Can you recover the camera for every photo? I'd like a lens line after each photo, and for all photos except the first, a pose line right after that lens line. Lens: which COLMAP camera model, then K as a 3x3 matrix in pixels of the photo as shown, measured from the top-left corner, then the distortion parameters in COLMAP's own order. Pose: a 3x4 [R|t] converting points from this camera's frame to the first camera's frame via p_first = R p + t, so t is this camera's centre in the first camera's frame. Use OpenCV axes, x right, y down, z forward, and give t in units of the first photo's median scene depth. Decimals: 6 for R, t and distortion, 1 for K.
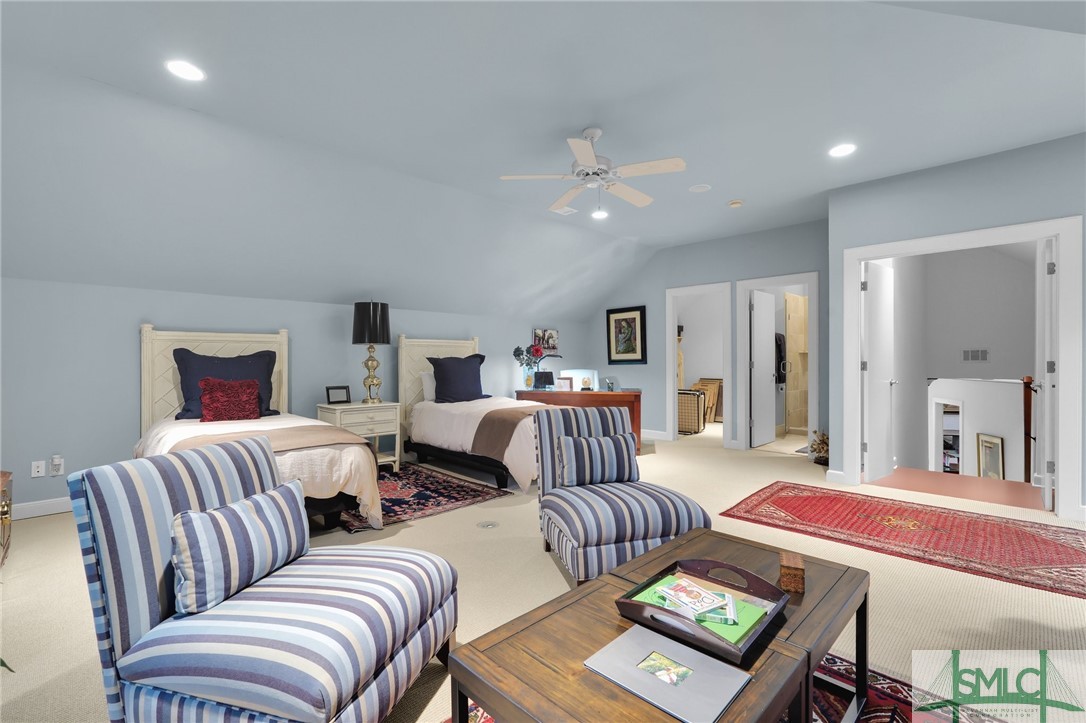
lens RADIAL K [[479.1, 0, 541.1], [0, 479.1, 363.7], [0, 0, 1]] dist [-0.015494, 0.000365]
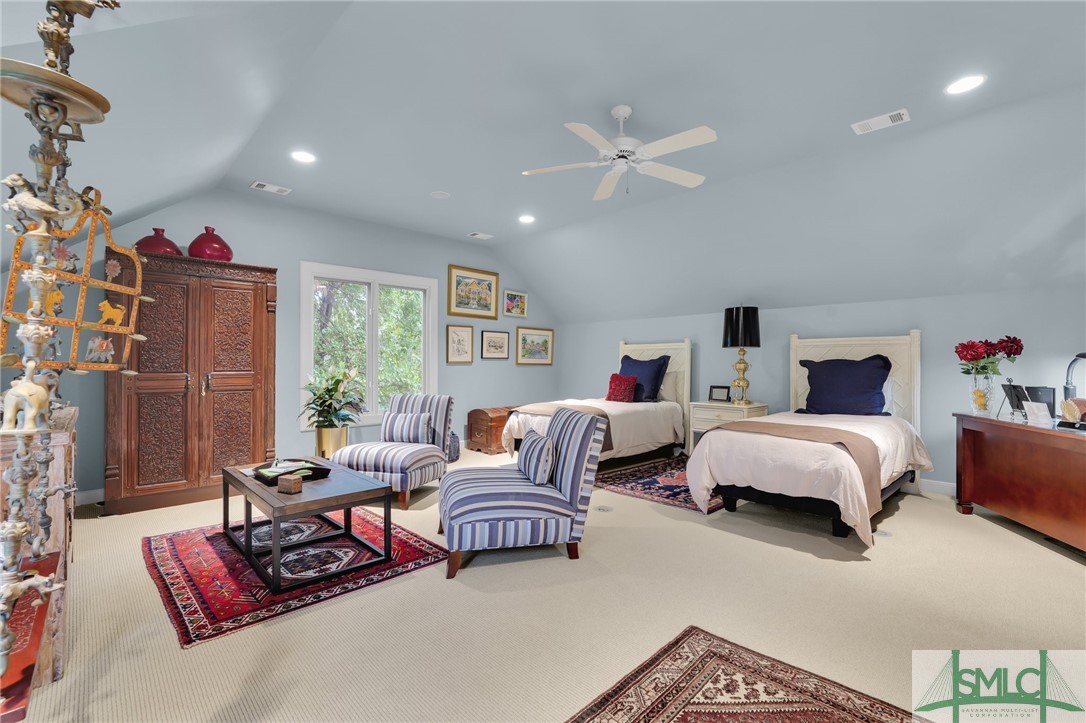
lens RADIAL K [[479.1, 0, 541.2], [0, 479.1, 360.6], [0, 0, 1]] dist [-0.015494, 0.000365]
pose [[-0.020030, -0.005179, -0.999786, 0.819847], [-0.012795, 0.999906, -0.004924, -0.001804], [0.999718, 0.012693, -0.020095, 0.705545]]
